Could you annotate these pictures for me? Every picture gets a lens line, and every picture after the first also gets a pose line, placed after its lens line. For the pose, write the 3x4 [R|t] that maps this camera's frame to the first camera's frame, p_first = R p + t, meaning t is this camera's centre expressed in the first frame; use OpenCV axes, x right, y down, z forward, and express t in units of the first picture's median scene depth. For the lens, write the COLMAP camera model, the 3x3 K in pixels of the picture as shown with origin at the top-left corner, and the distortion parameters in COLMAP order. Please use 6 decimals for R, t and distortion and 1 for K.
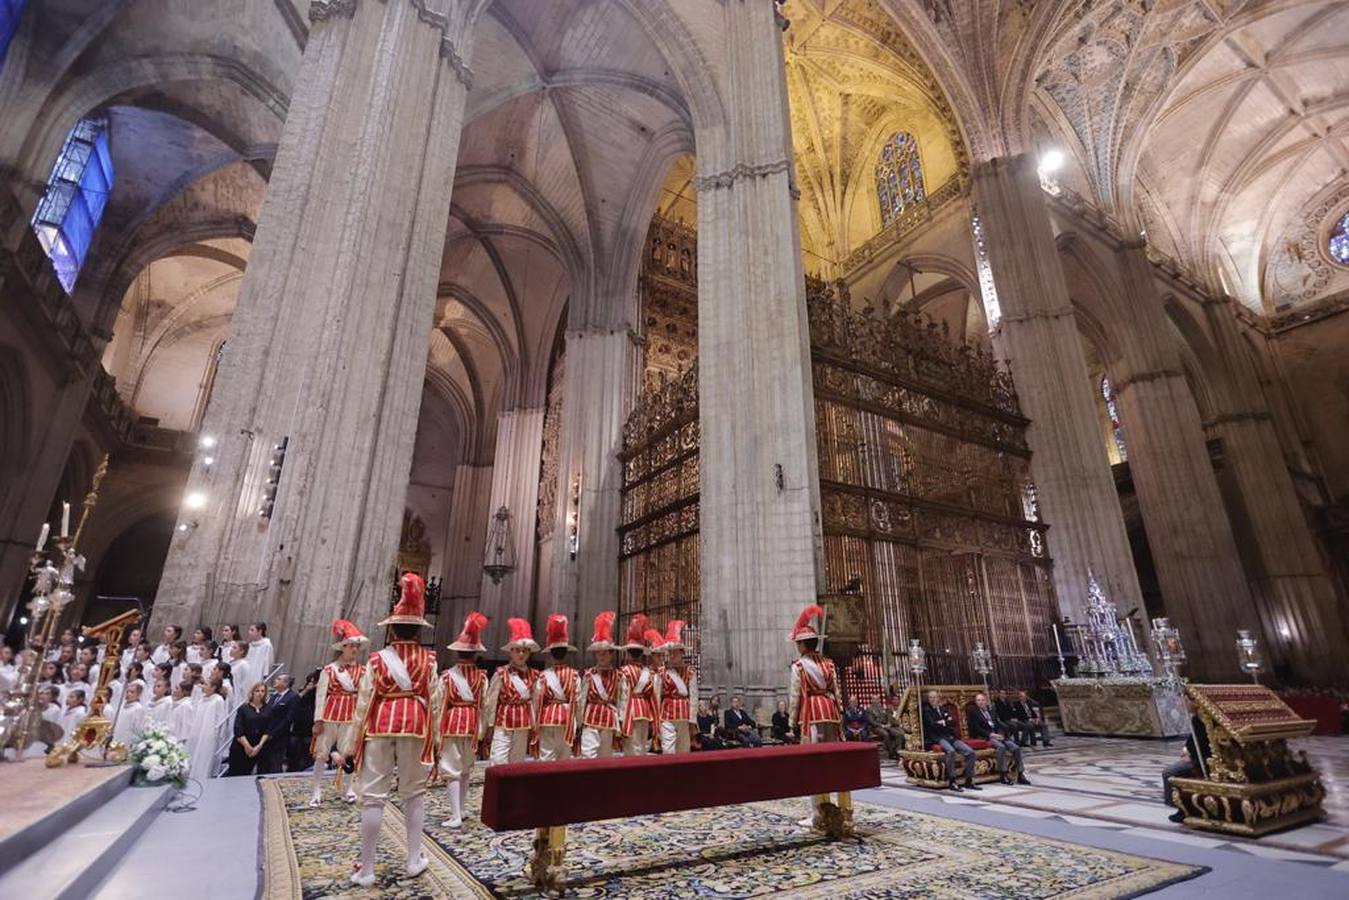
lens RADIAL K [[638.7, 0, 688.3], [0, 638.7, 452.8], [0, 0, 1]] dist [-0.002859, 0.001851]
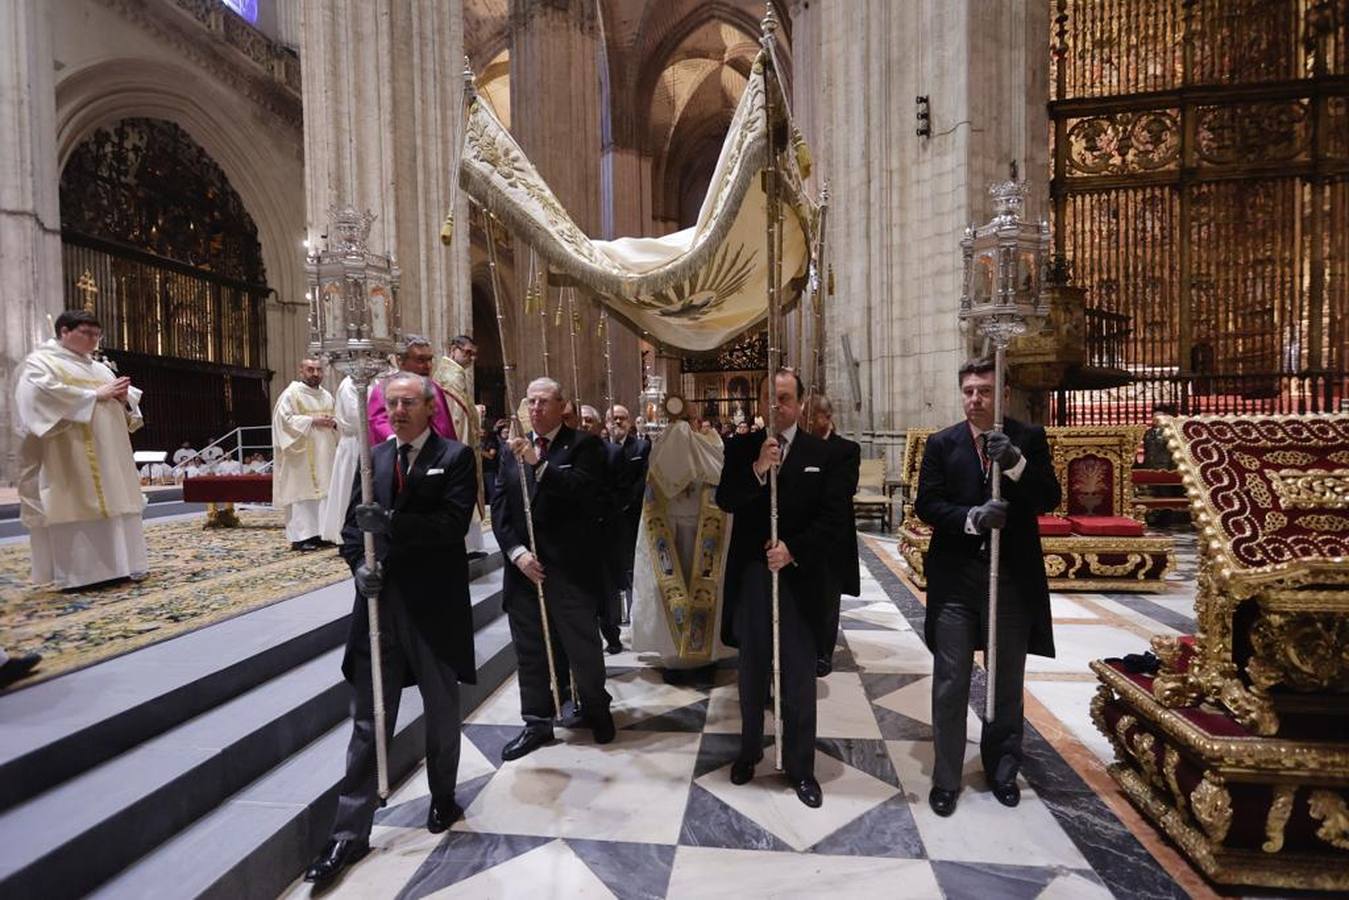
lens RADIAL K [[638.7, 0, 688.3], [0, 638.7, 452.8], [0, 0, 1]] dist [-0.002859, 0.001851]
pose [[0.778089, 0.004791, -0.628136, 0.314710], [0.228731, 0.929159, 0.290422, 0.094727], [0.585030, -0.369648, 0.721873, 0.253351]]
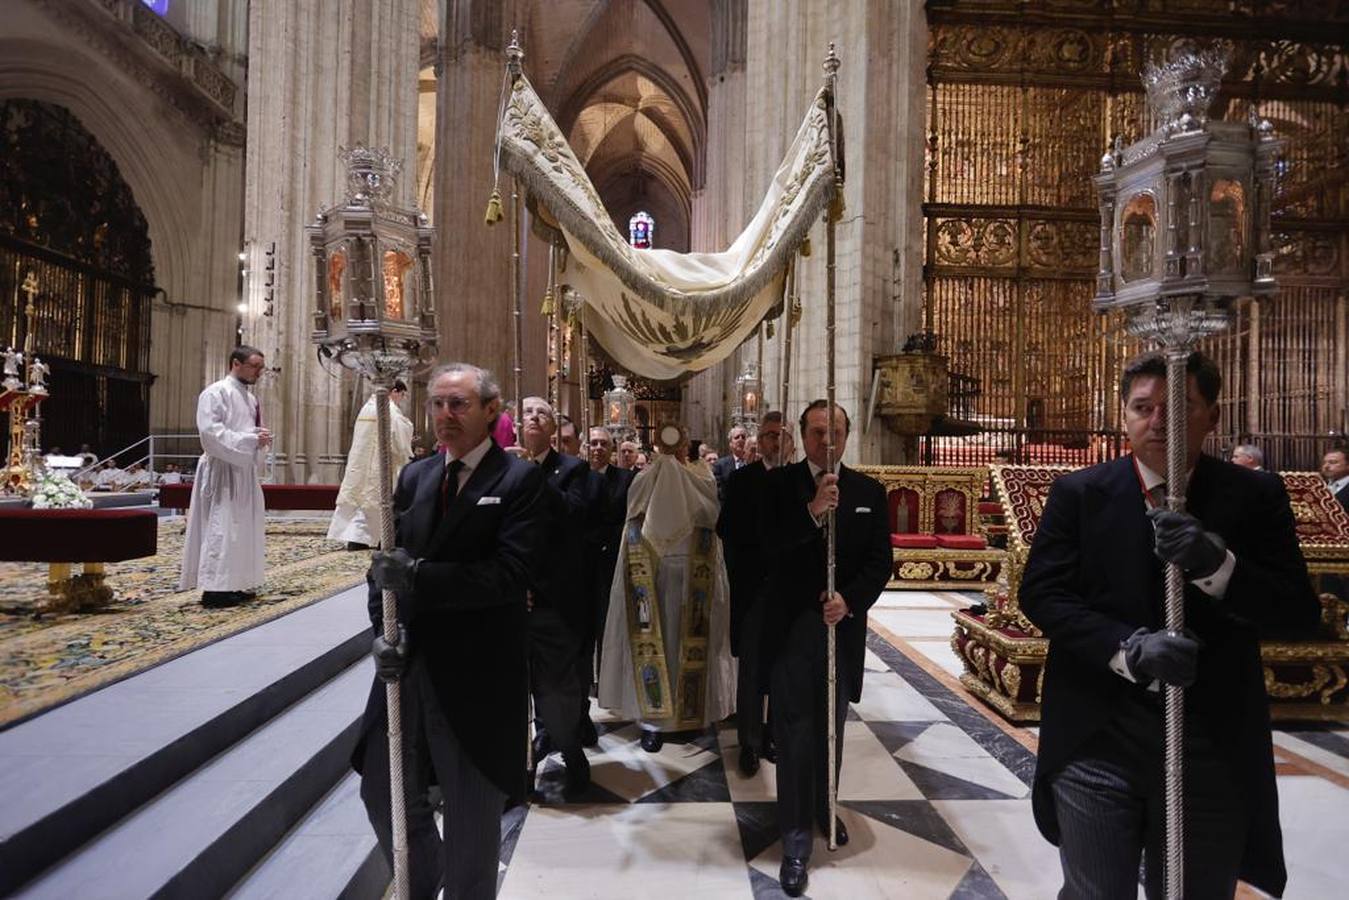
lens RADIAL K [[638.7, 0, 688.3], [0, 638.7, 452.8], [0, 0, 1]] dist [-0.002859, 0.001851]
pose [[0.875686, 0.012821, -0.482712, 0.322967], [0.142921, 0.947977, 0.284453, 0.064777], [0.461246, -0.318081, 0.828297, 0.172793]]
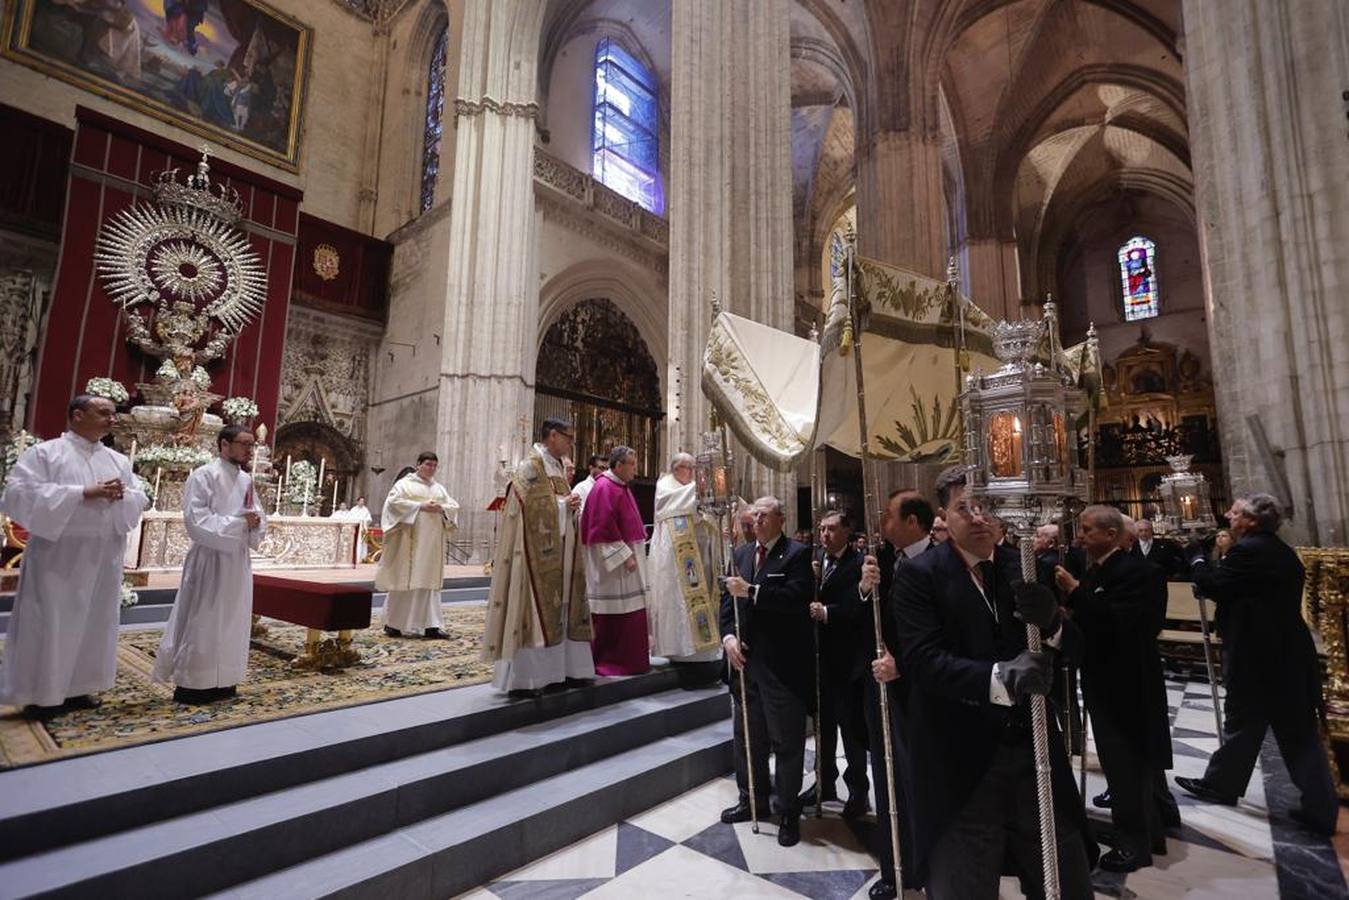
lens RADIAL K [[638.5, 0, 686.7], [0, 638.5, 452.8], [0, 0, 1]] dist [0.002599, 0.000825]
pose [[0.312606, -0.121555, -0.942073, 0.346777], [0.310537, 0.950360, -0.019579, 0.110451], [0.897688, -0.286428, 0.334836, 0.302358]]
